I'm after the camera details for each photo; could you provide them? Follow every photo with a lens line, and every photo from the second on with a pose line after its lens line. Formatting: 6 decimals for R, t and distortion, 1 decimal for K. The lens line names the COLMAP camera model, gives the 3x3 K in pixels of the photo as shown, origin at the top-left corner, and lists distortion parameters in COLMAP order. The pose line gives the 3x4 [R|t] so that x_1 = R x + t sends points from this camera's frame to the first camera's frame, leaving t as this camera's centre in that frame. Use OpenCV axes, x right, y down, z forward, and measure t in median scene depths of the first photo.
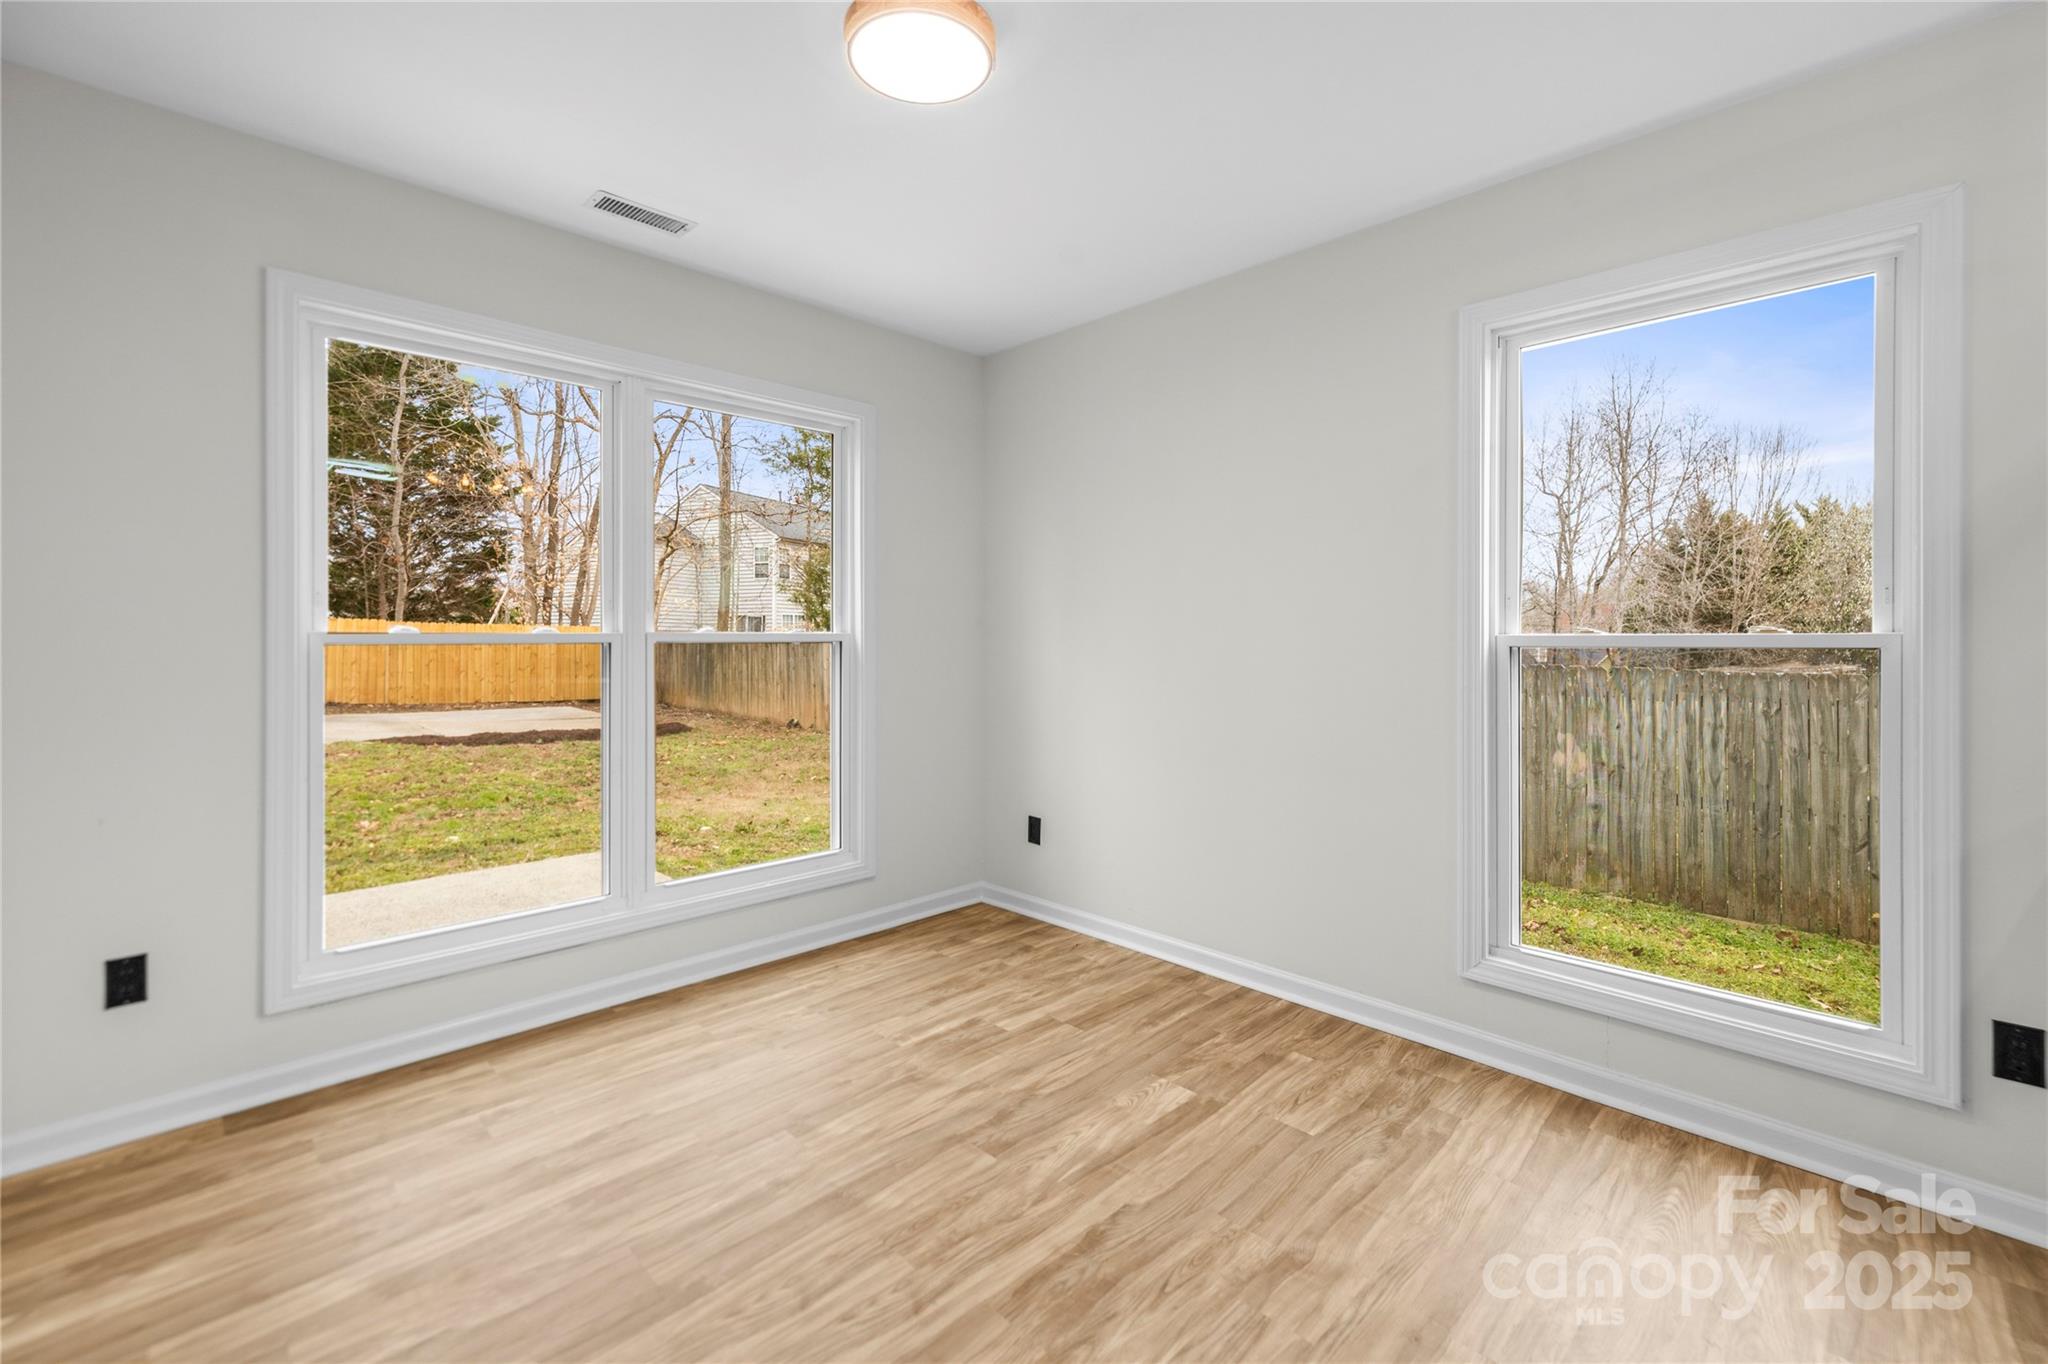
lens RADIAL K [[872.3, 0, 1042.1], [0, 872.3, 644.6], [0, 0, 1]] dist [0.000340, -0.000053]
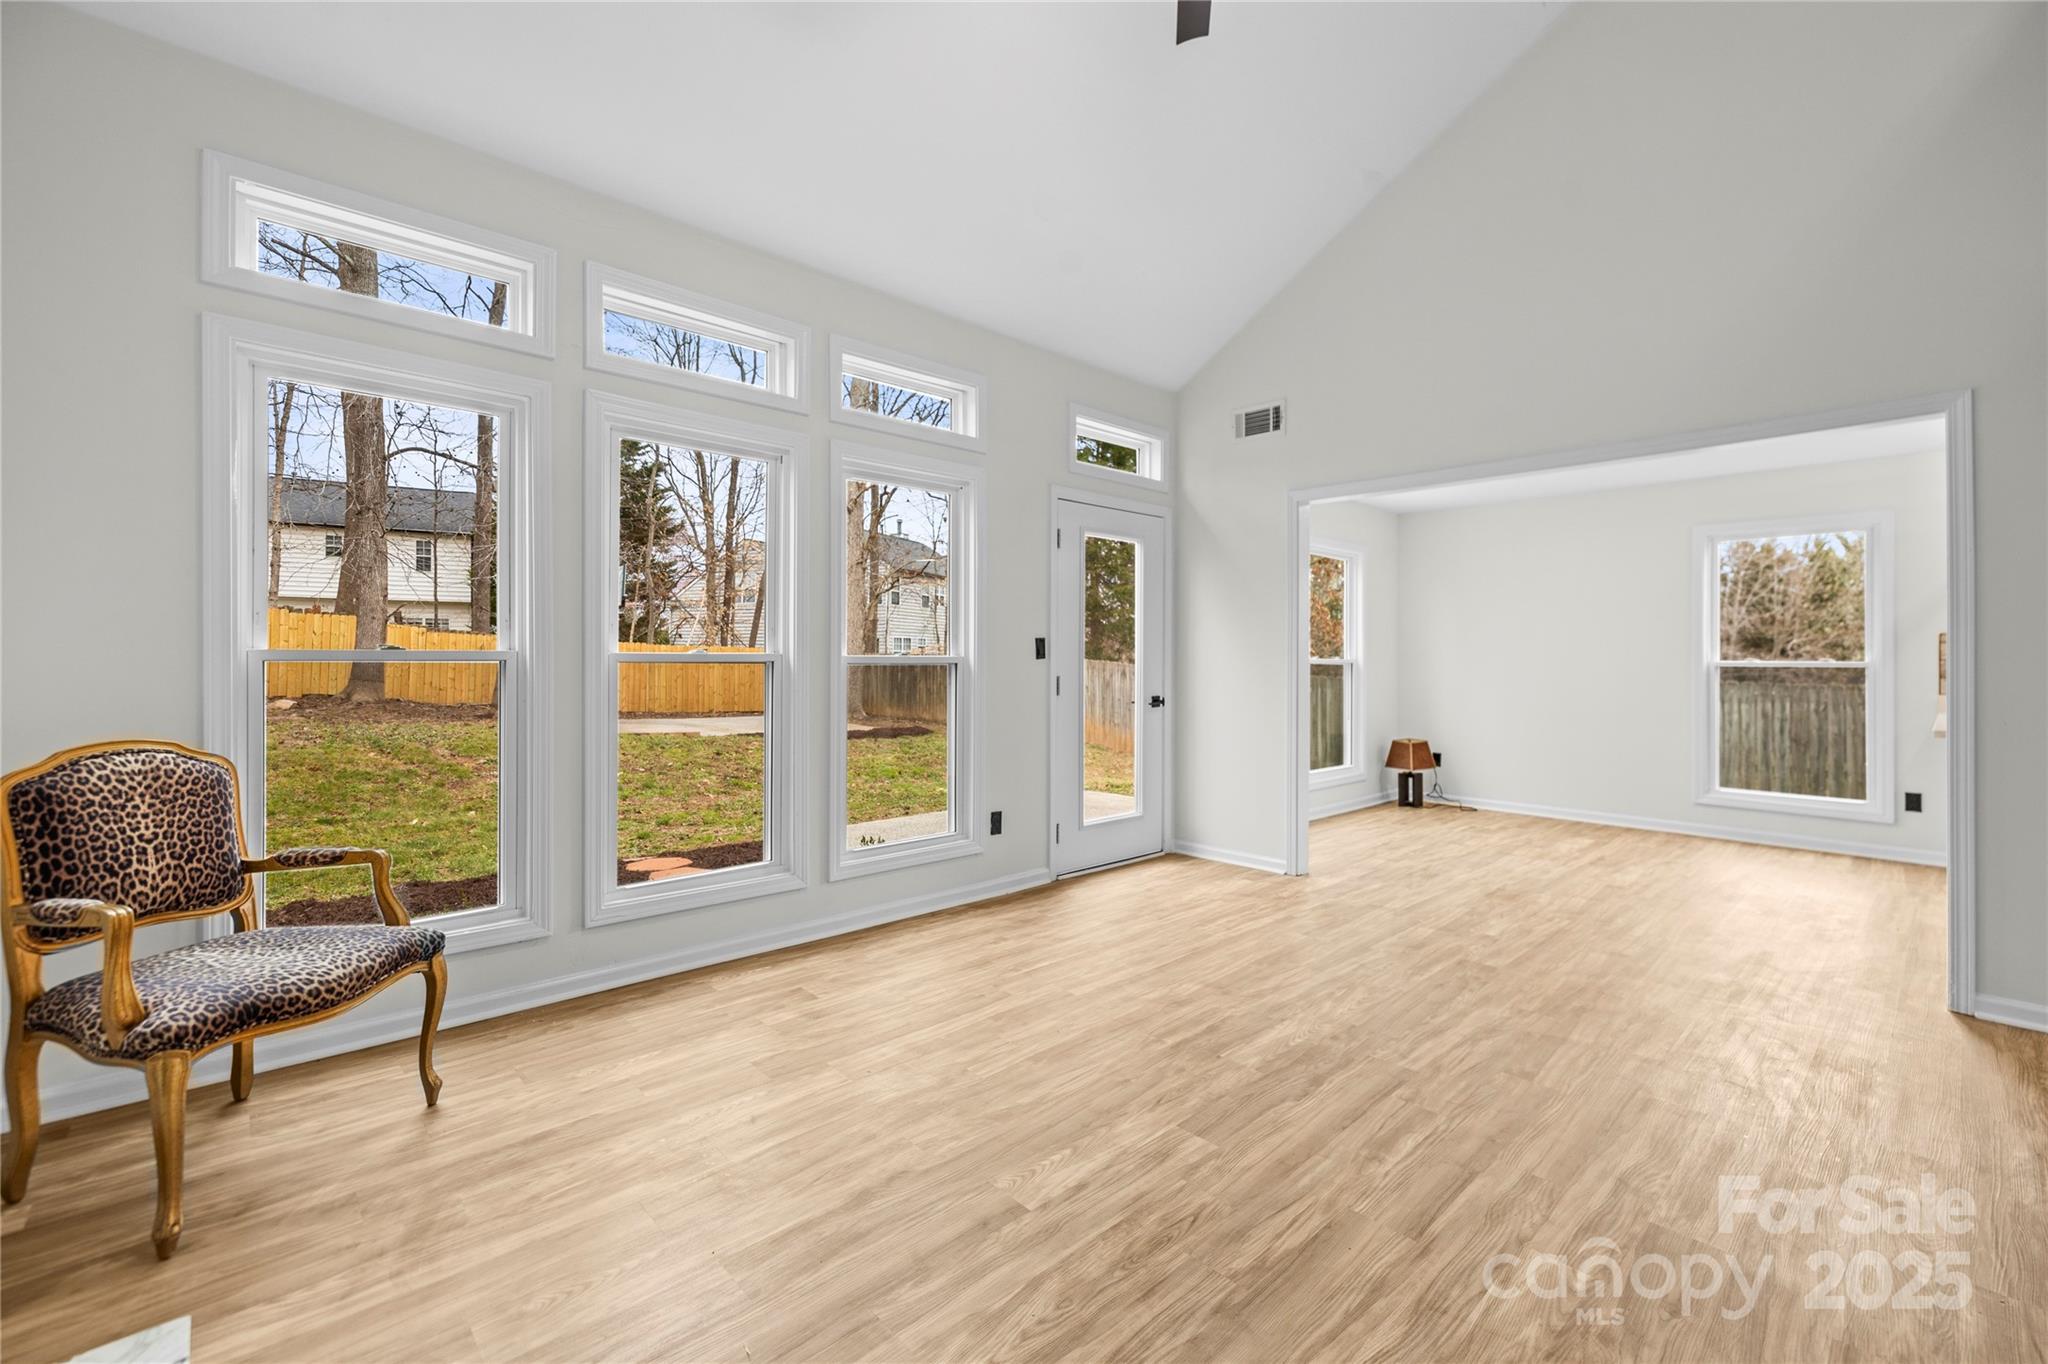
lens RADIAL K [[872.3, 0, 1025.7], [0, 872.3, 663.3], [0, 0, 1]] dist [0.000340, -0.000053]
pose [[0.999368, 0.003207, -0.035416, -0.208235], [-0.003284, 0.999992, -0.002103, 0.000628], [0.035409, 0.002218, 0.999370, -0.240136]]
